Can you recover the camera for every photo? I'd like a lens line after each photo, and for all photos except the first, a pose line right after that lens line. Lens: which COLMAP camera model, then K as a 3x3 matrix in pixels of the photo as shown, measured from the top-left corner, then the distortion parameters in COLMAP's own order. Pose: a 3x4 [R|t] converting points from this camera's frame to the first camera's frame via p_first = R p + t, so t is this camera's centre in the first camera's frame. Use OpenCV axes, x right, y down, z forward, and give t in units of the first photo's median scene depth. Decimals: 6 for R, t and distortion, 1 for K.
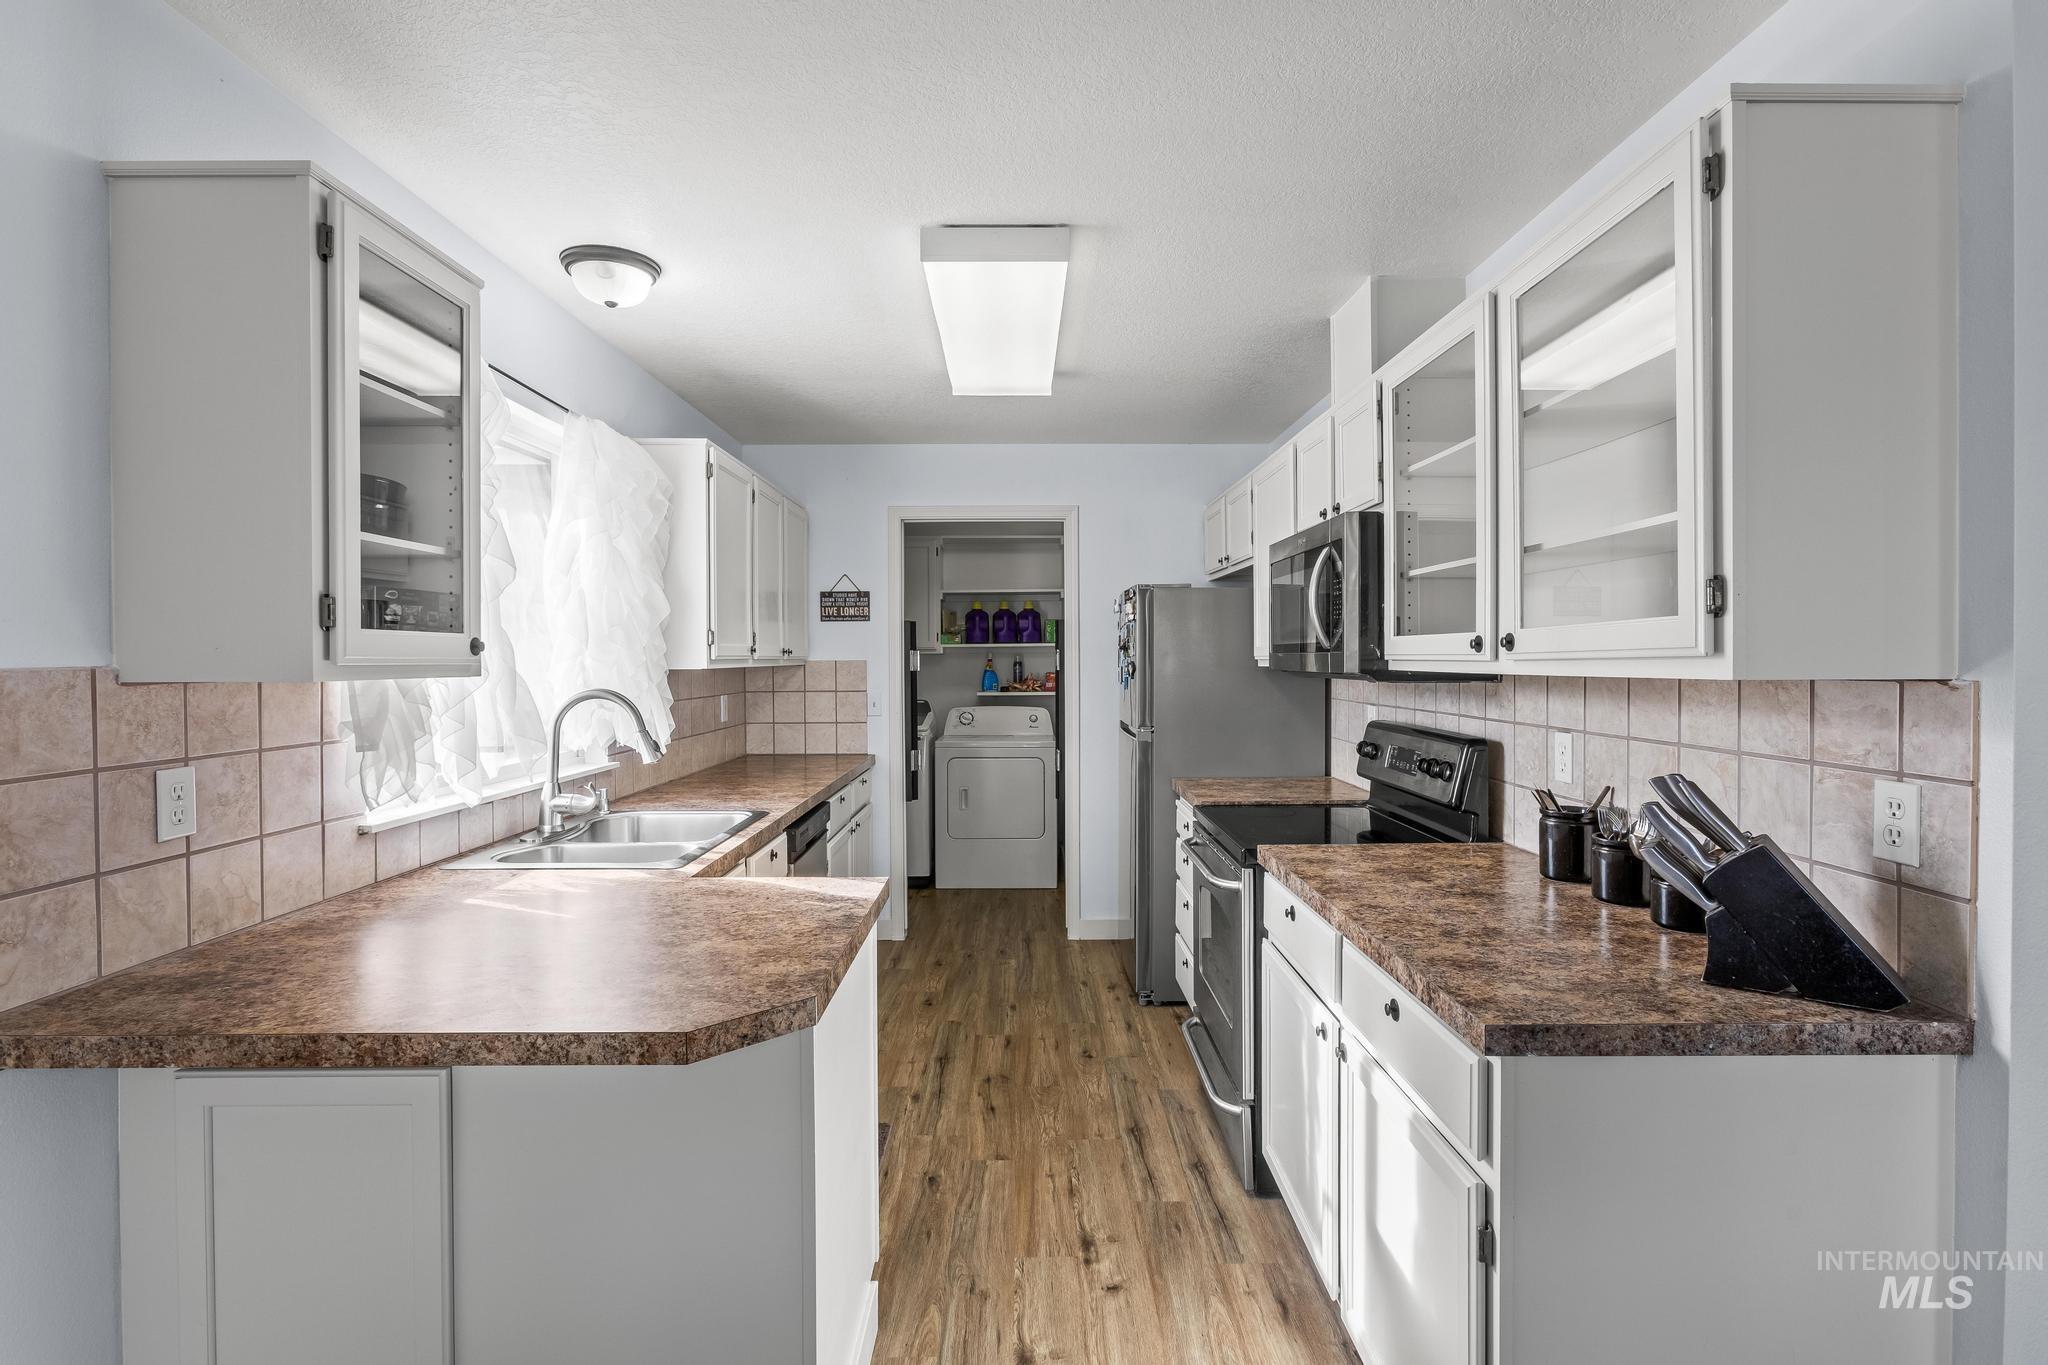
lens RADIAL K [[988.2, 0, 1027.5], [0, 988.2, 673.0], [0, 0, 1]] dist [-0.002422, 0.000028]
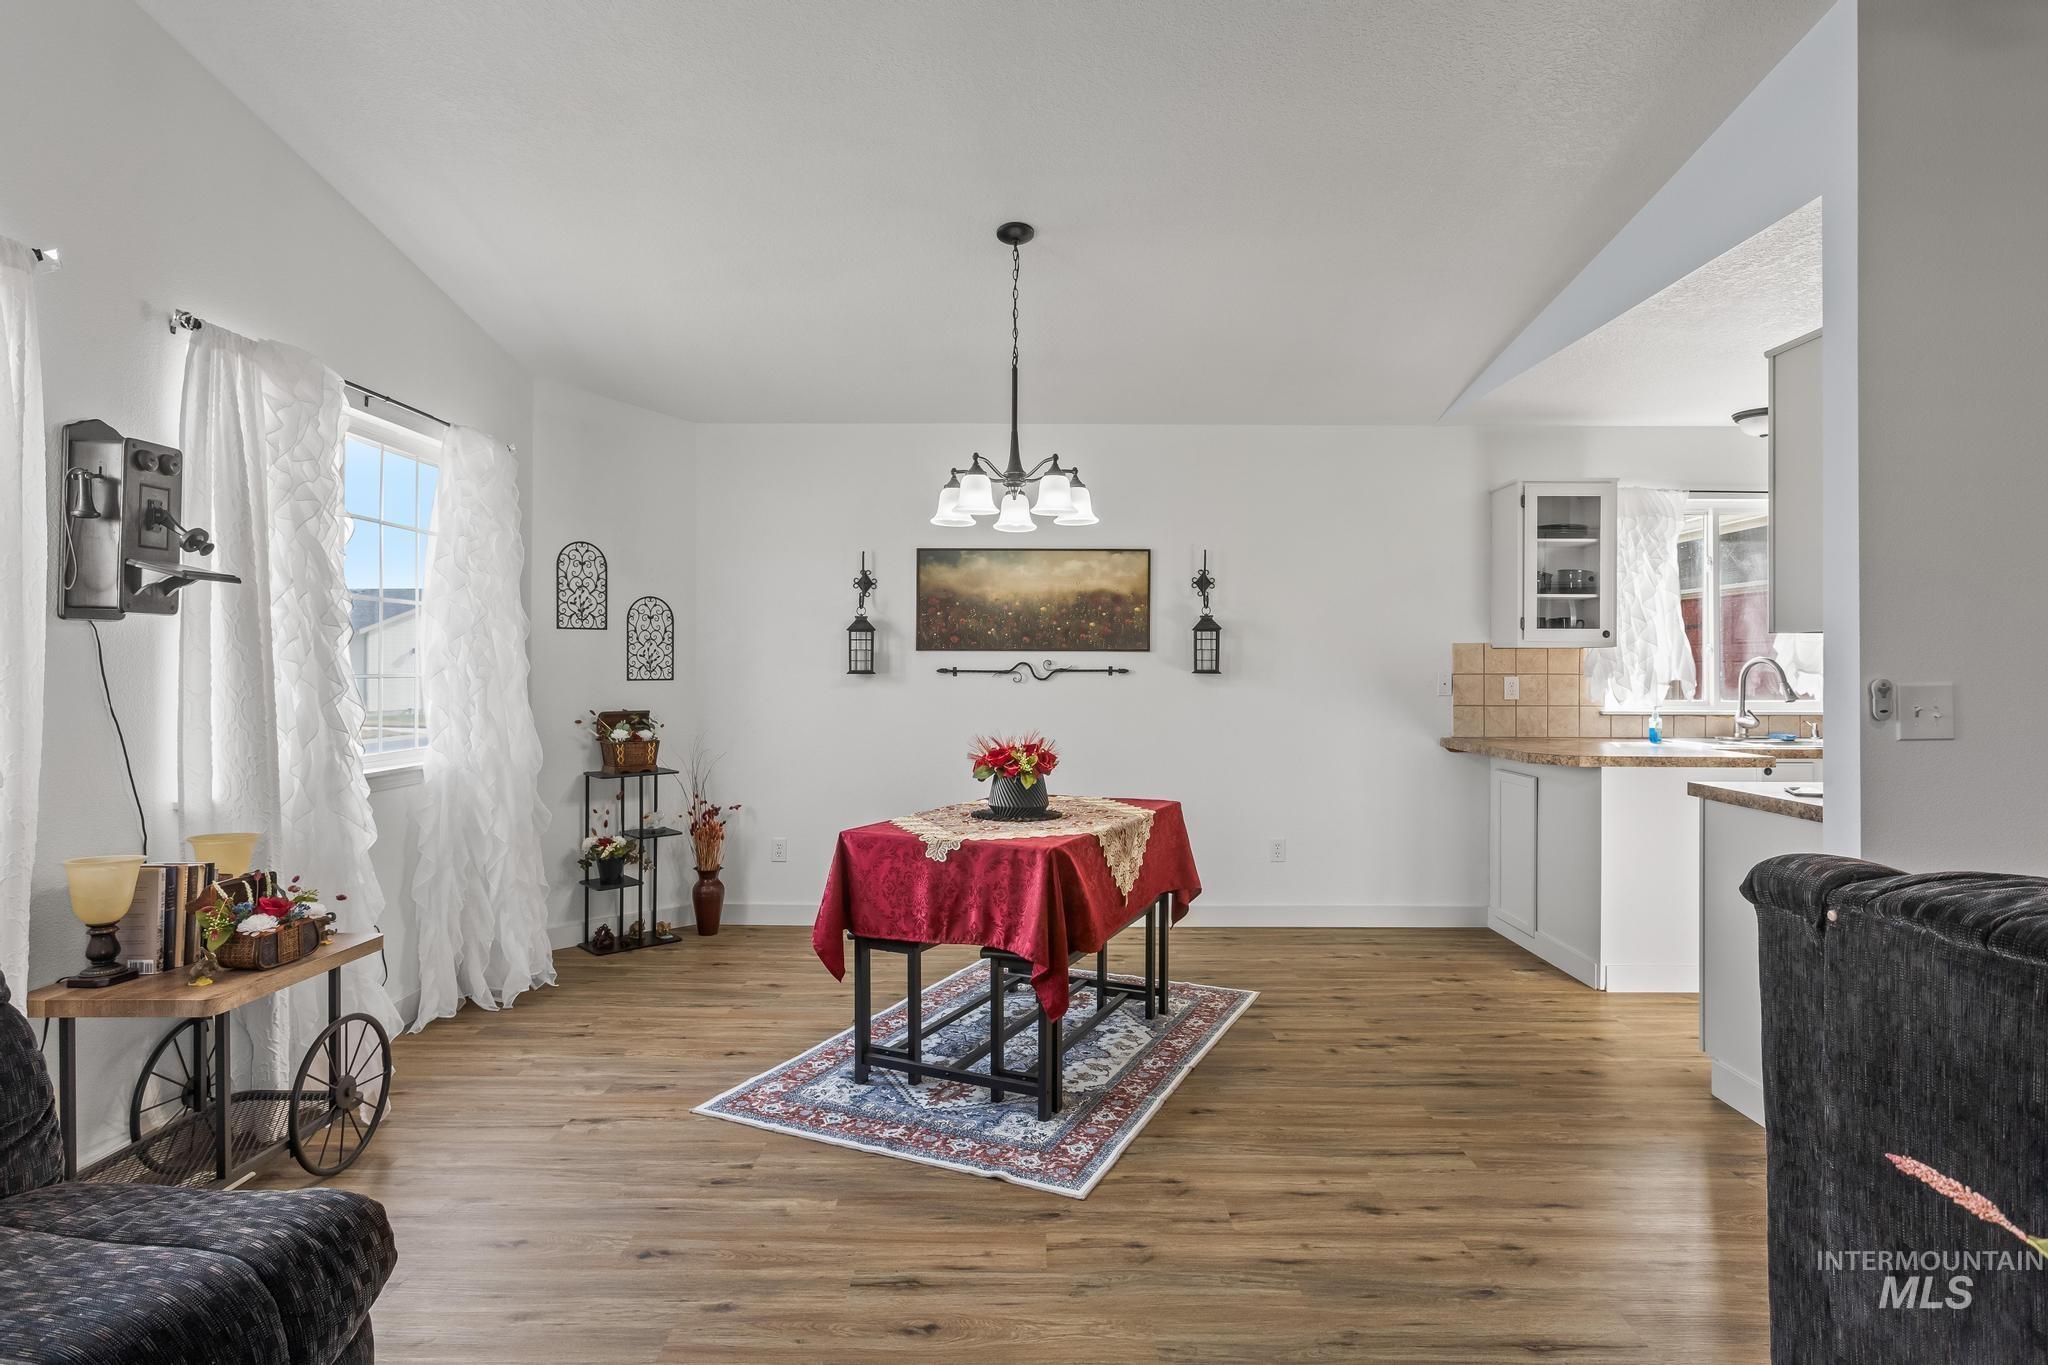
lens RADIAL K [[1089.3, 0, 1026.9], [0, 1089.3, 667.3], [0, 0, 1]] dist [-0.024230, 0.032396]
pose [[-0.014230, 0.003261, -0.999893, 1.515254], [-0.016226, 0.999862, 0.003492, 0.049106], [0.999767, 0.016274, -0.014175, -0.269100]]
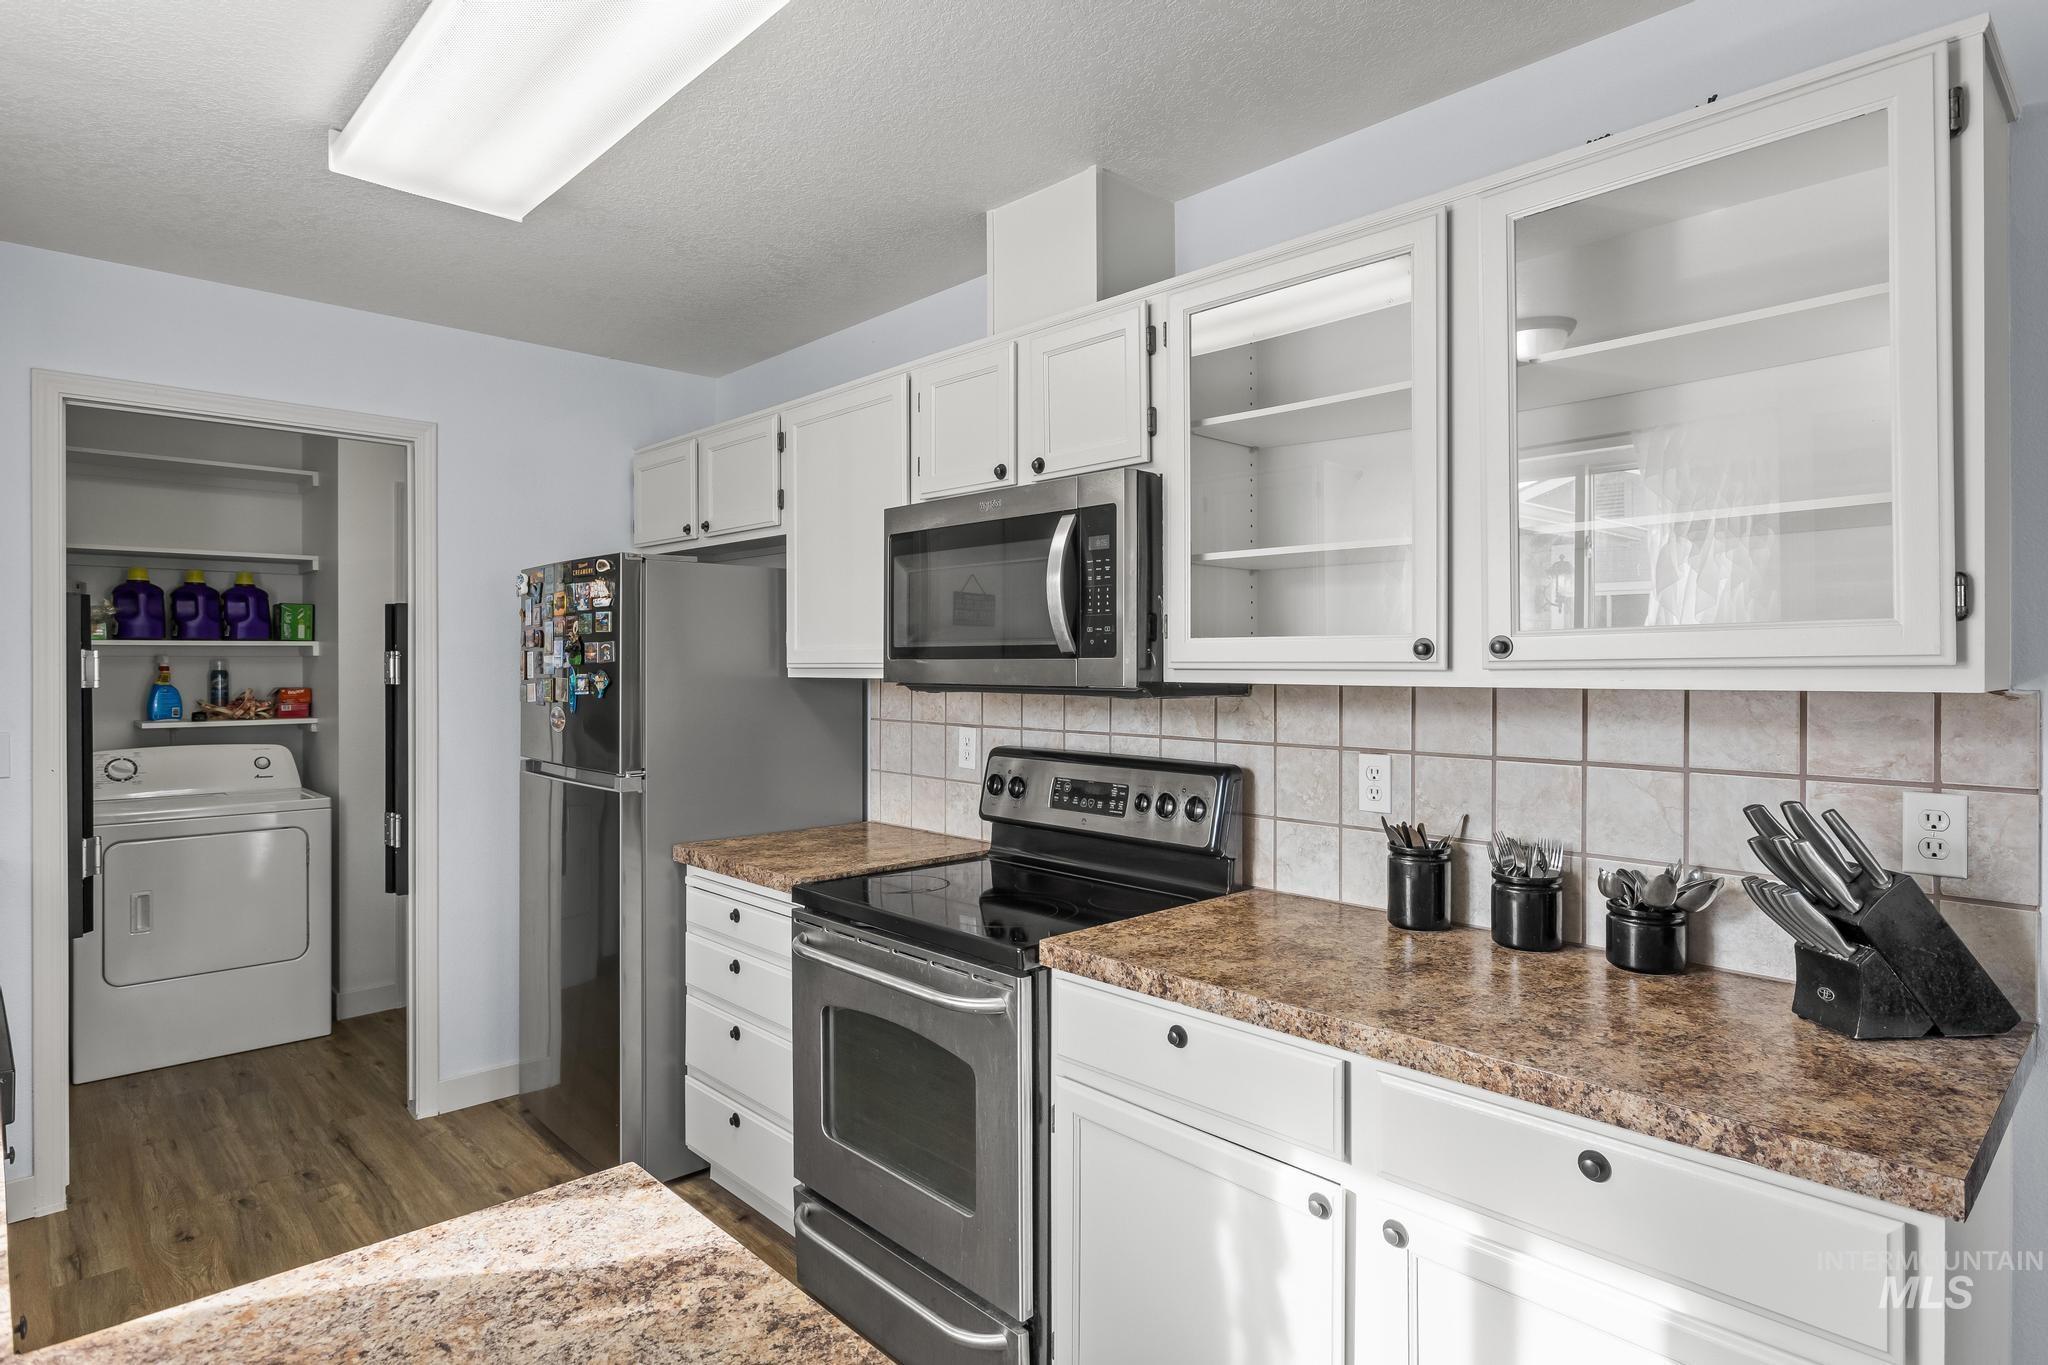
lens RADIAL K [[1105.3, 0, 1033.7], [0, 1105.3, 670.1], [0, 0, 1]] dist [-0.002413, 0.001329]
pose [[0.729900, 0.001791, 0.683551, -0.282909], [0.006701, 0.999930, -0.009774, -0.004462], [-0.683521, 0.011714, 0.729837, 0.429485]]
